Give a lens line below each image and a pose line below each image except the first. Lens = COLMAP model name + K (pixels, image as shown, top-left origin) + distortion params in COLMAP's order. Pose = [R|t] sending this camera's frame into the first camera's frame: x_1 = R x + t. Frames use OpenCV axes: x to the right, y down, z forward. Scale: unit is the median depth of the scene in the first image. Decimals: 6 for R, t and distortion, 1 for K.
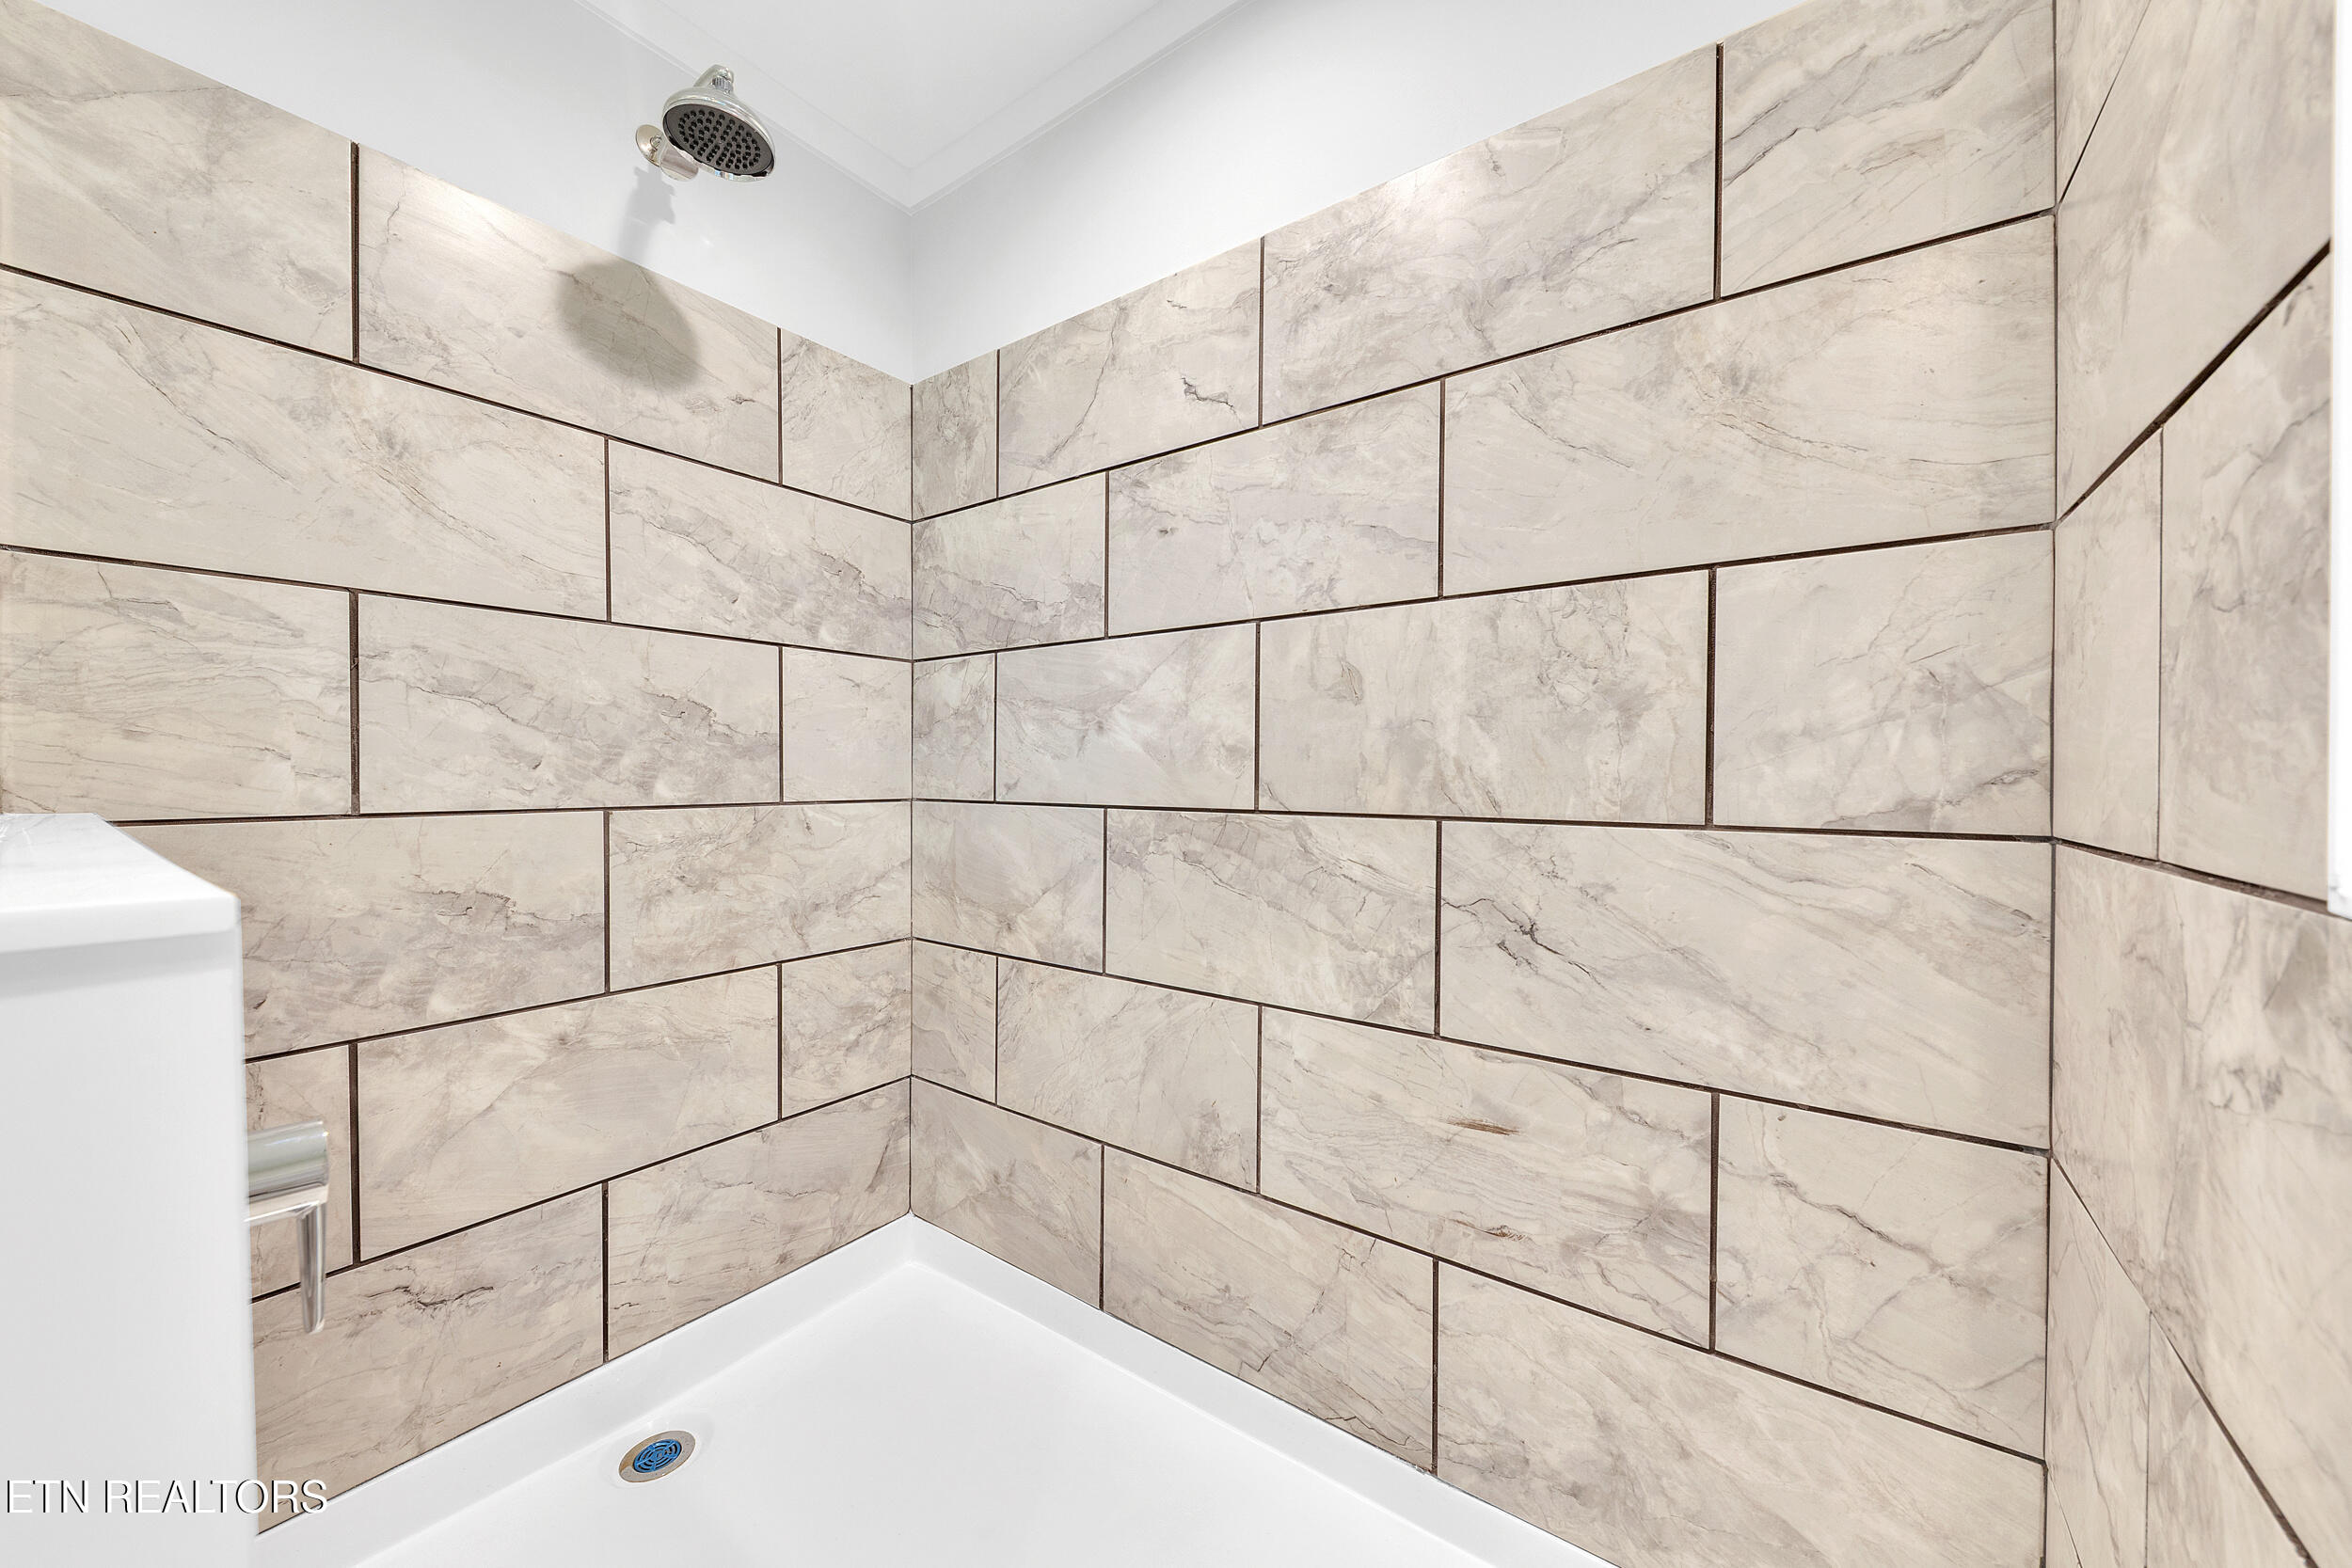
lens RADIAL K [[890.9, 0, 1159.3], [0, 890.9, 785.1], [0, 0, 1]] dist [0.000794, -0.000647]
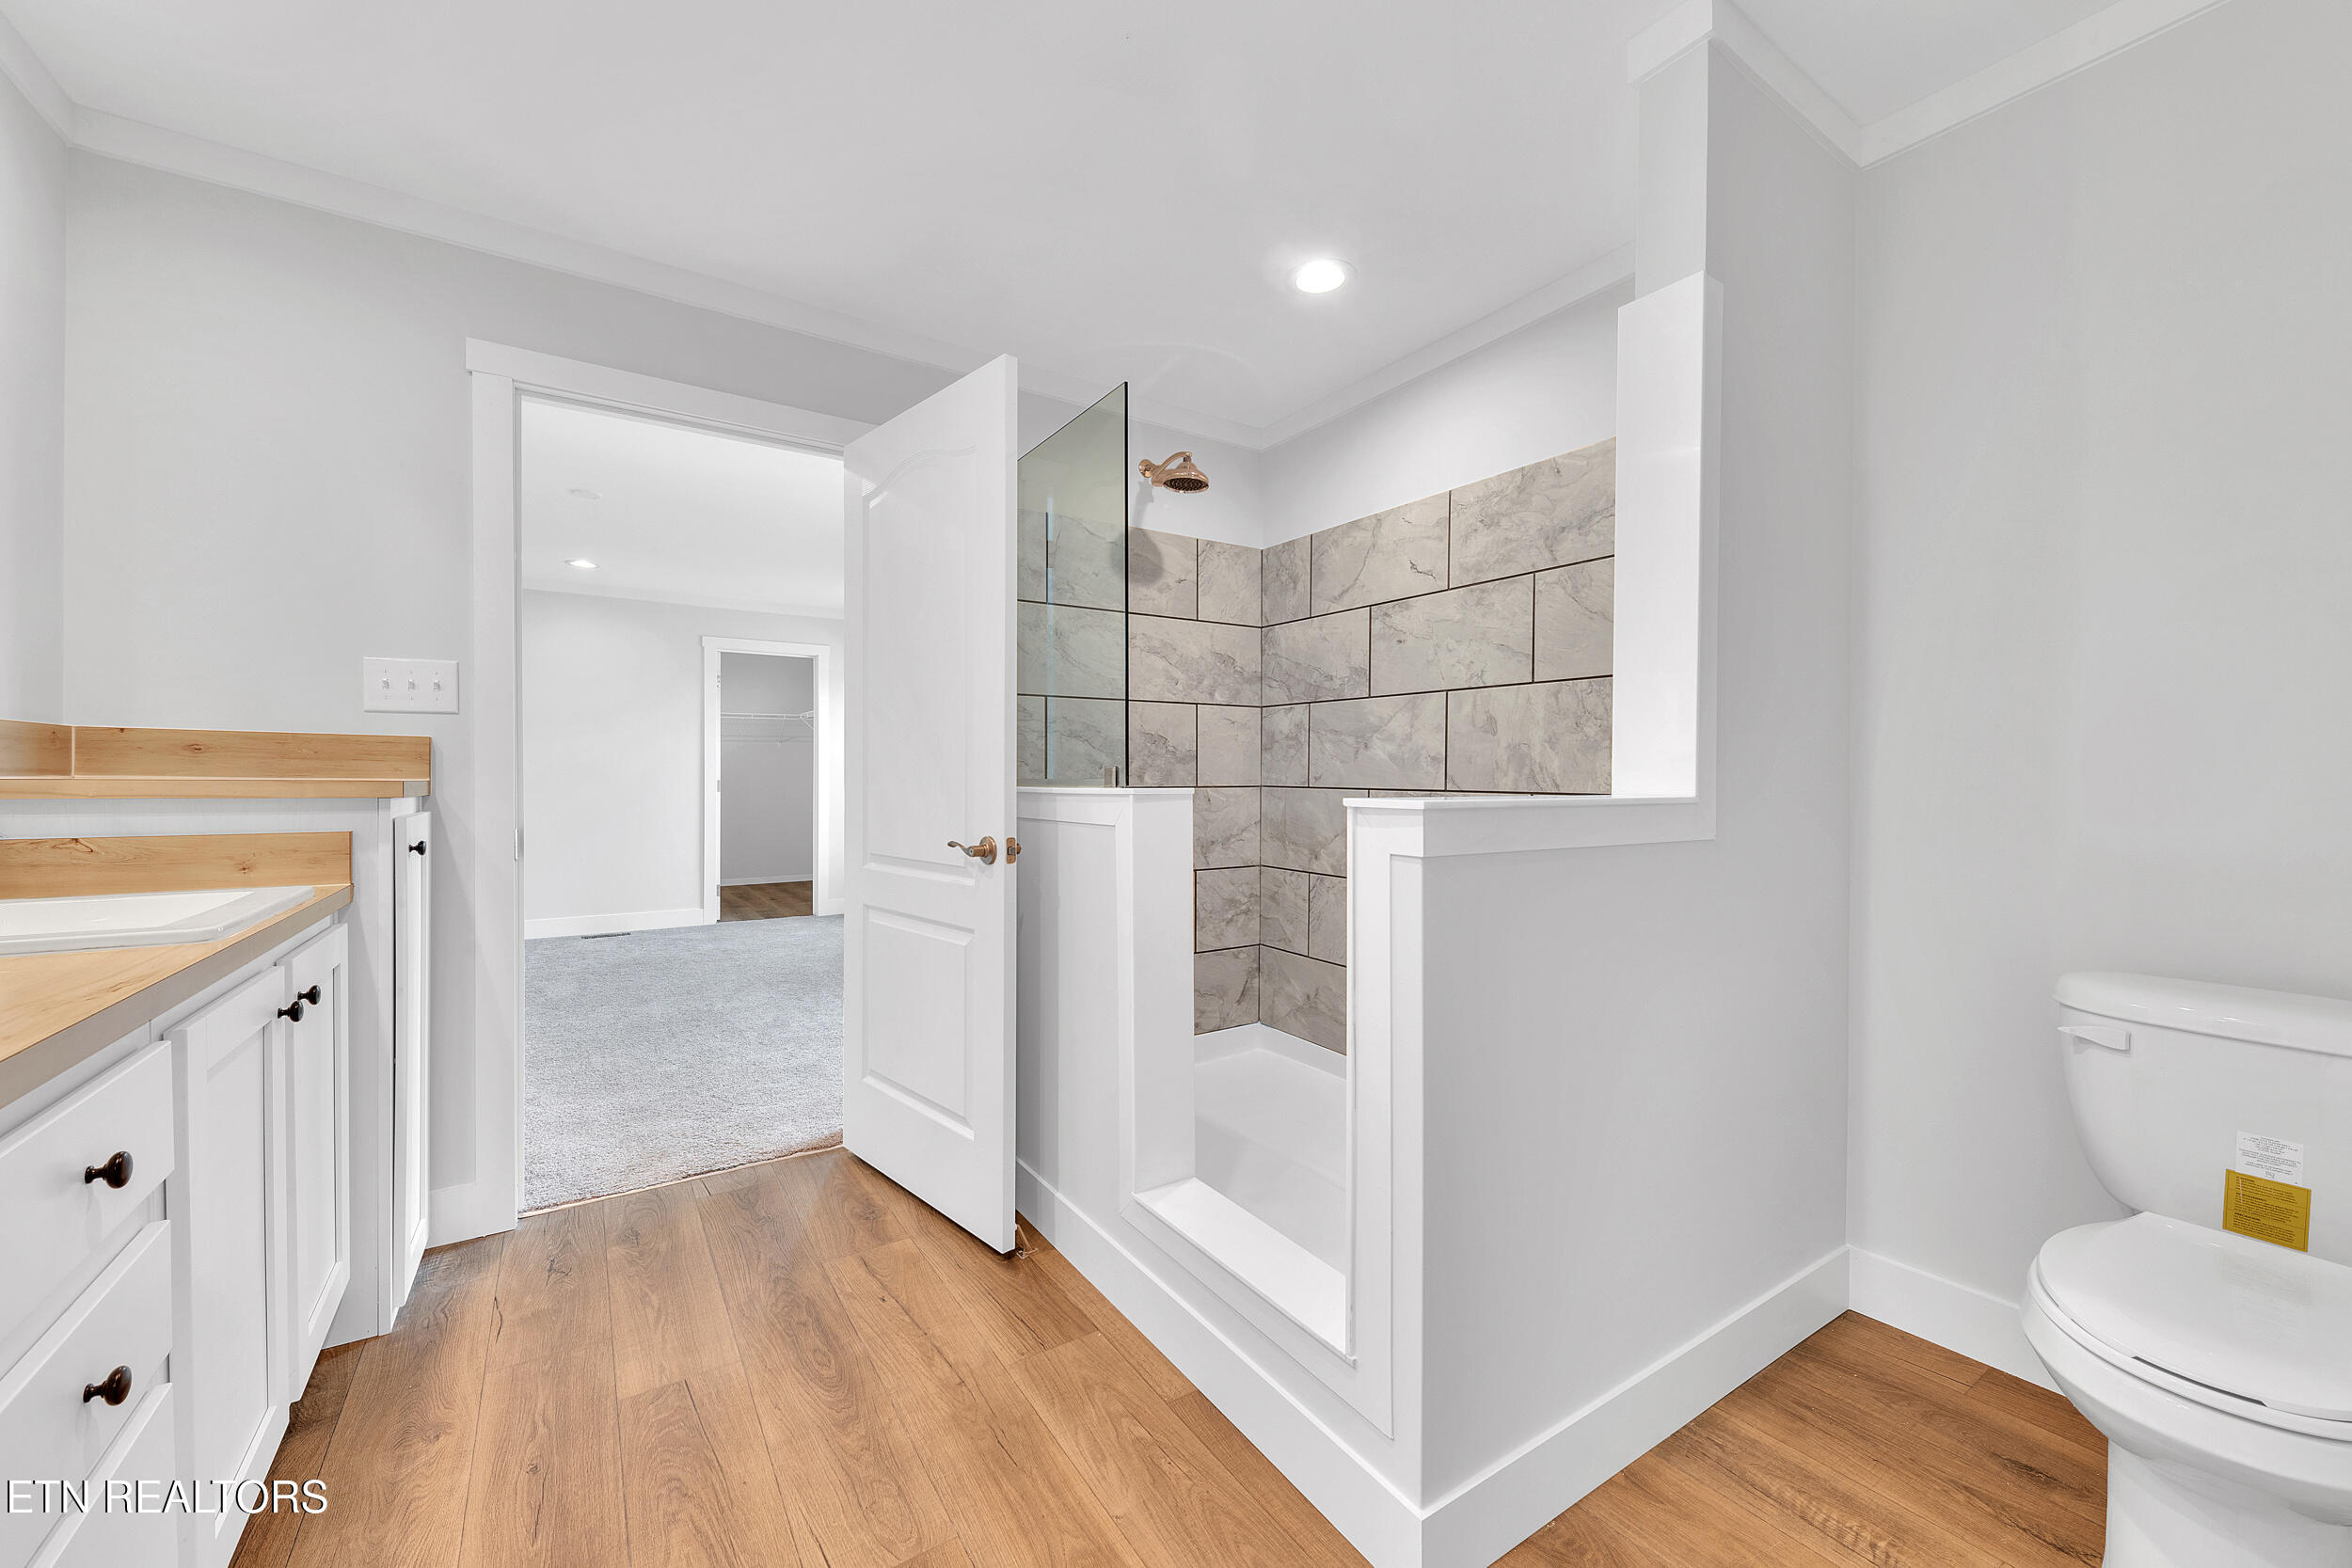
lens RADIAL K [[890.9, 0, 1155.5], [0, 890.9, 784.2], [0, 0, 1]] dist [0.000794, -0.000647]
pose [[0.939911, 0.004135, -0.341394, 0.145415], [-0.004058, 0.999991, 0.000942, 0.013446], [0.341395, 0.000500, 0.939920, -0.831585]]
